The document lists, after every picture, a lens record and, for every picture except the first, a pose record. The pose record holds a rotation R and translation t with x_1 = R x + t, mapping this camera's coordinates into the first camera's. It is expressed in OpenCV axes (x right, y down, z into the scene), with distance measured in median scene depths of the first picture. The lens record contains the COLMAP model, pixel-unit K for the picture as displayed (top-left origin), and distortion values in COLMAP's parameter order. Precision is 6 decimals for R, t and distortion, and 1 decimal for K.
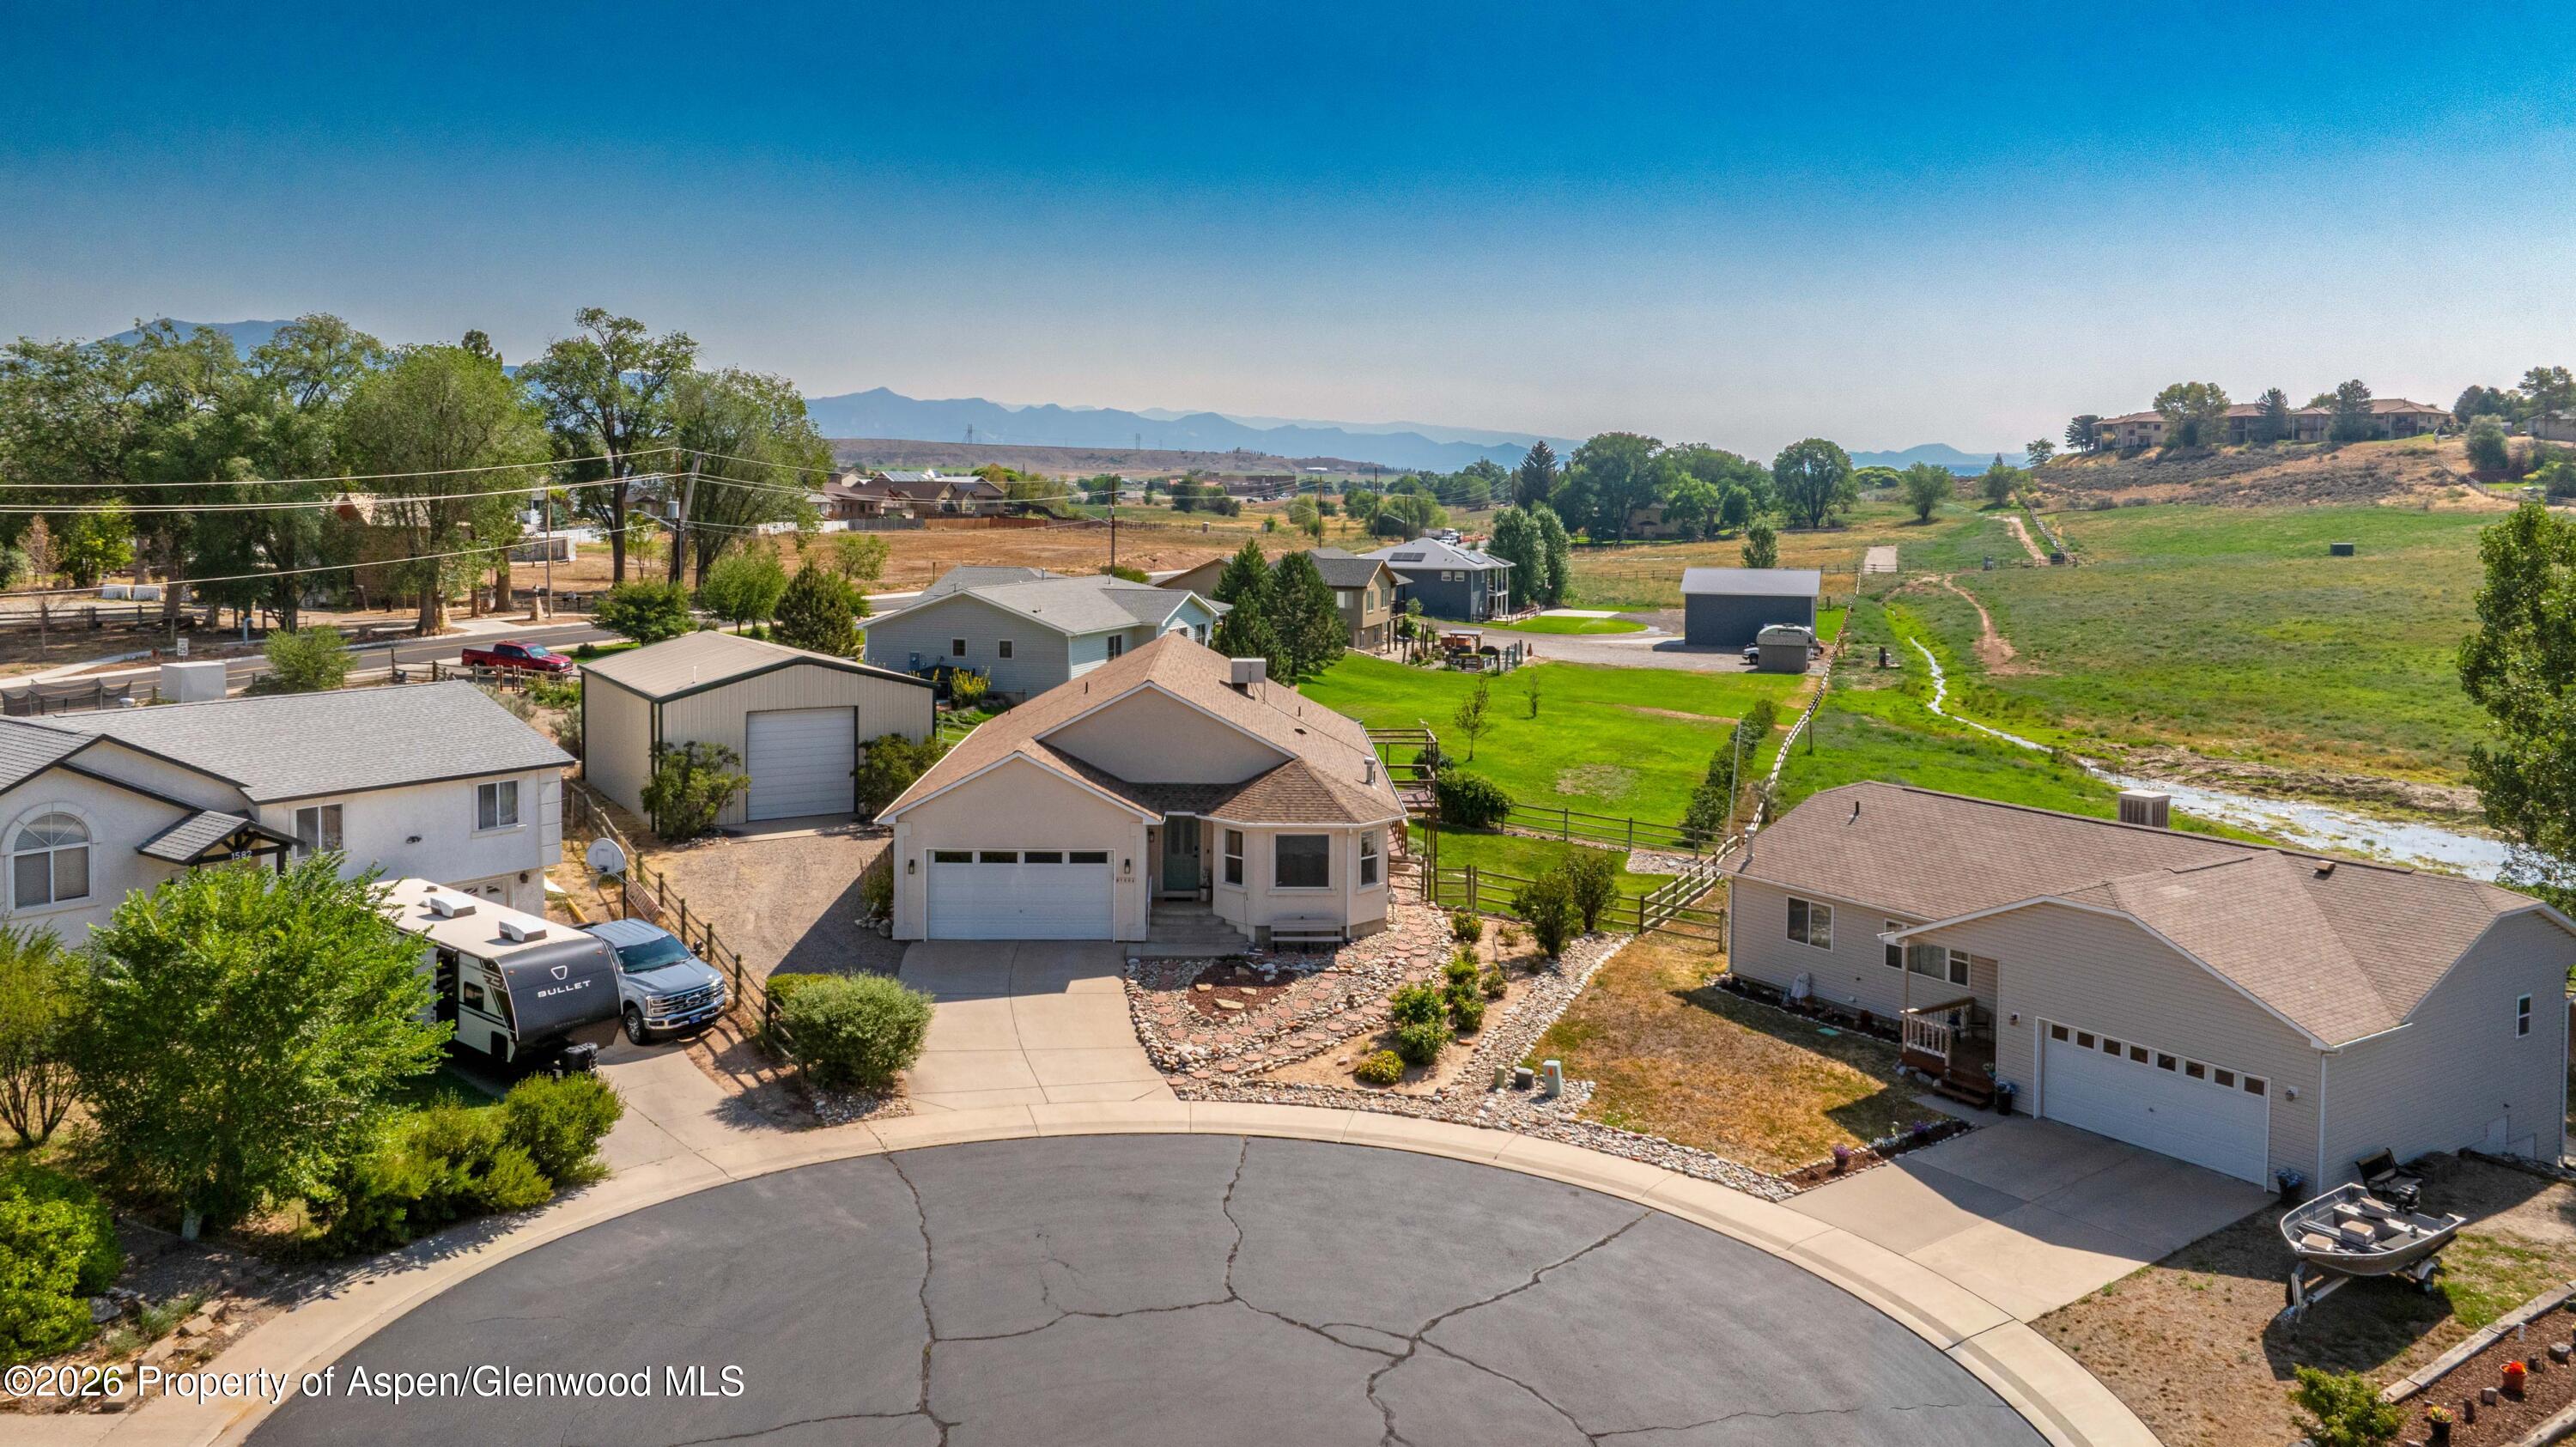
lens RADIAL K [[1804.4, 0, 1292.6], [0, 1804.4, 710.8], [0, 0, 1]] dist [-0.027402, -0.001237]
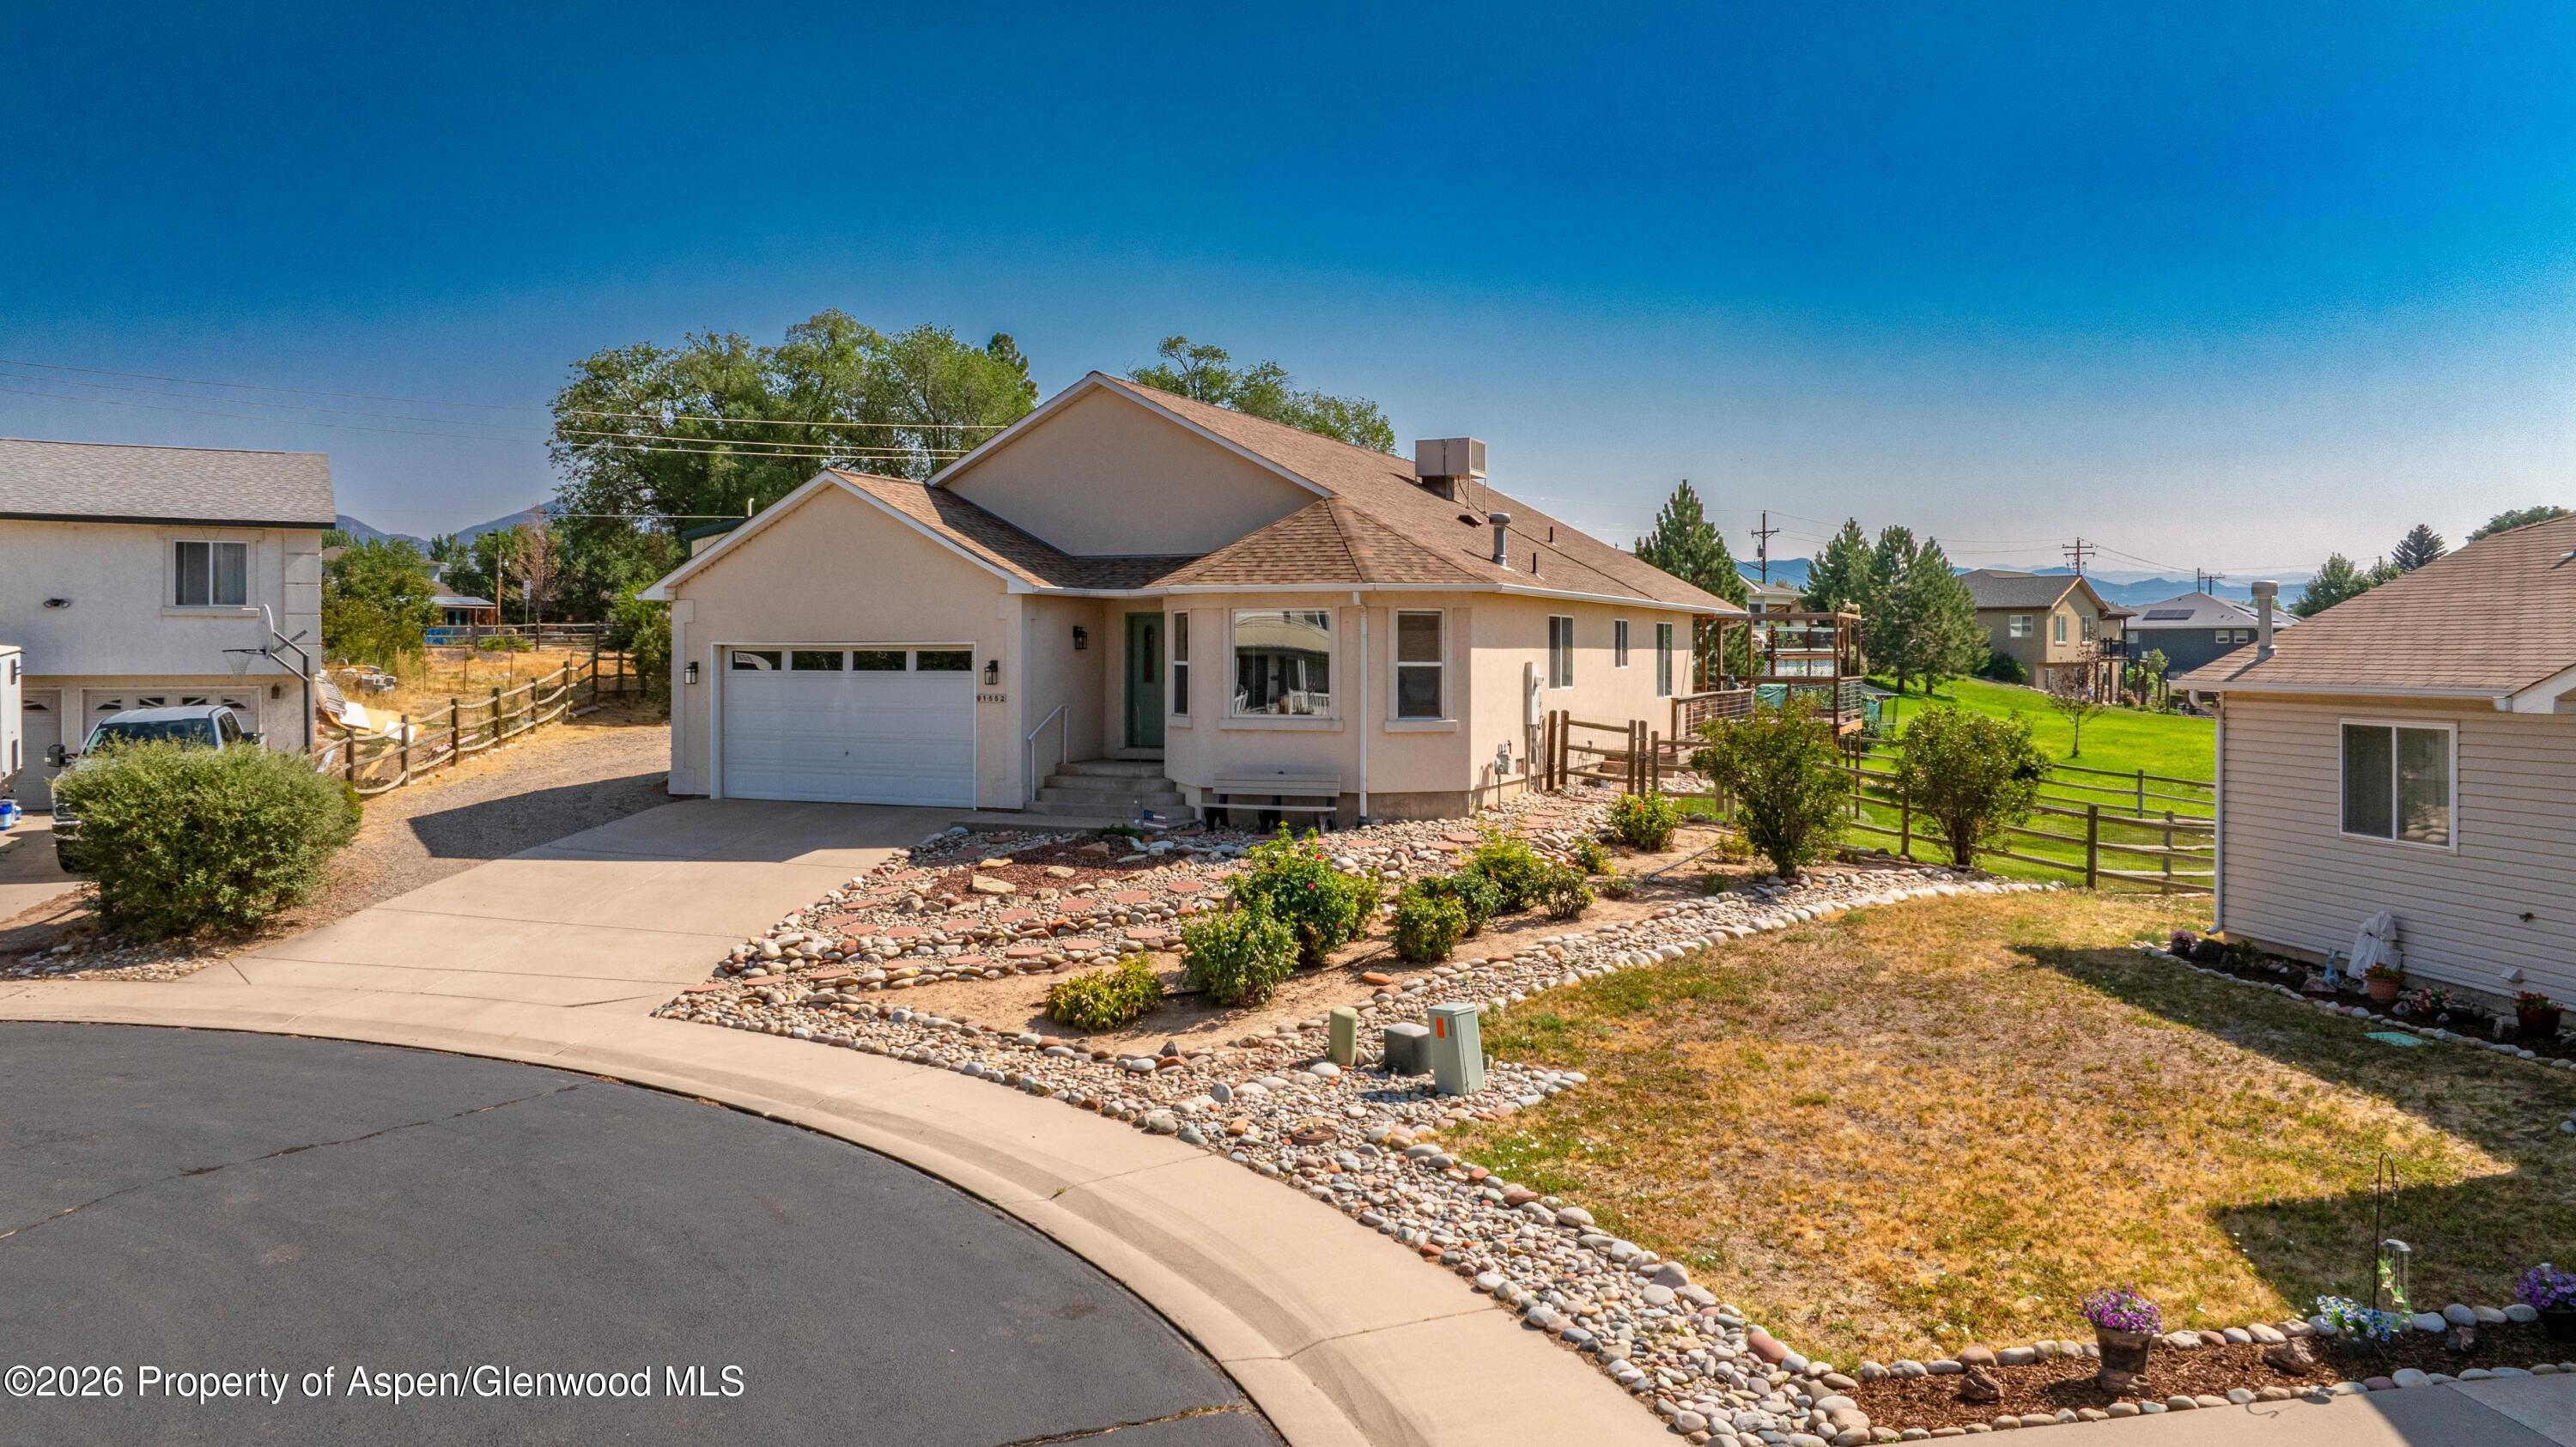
lens RADIAL K [[1804.4, 0, 1277.8], [0, 1804.4, 726.9], [0, 0, 1]] dist [-0.027402, -0.001237]
pose [[0.896568, 0.005311, -0.442874, 0.233598], [-0.042265, 0.996391, -0.073613, 0.139286], [0.440885, 0.084717, 0.893557, 0.535178]]
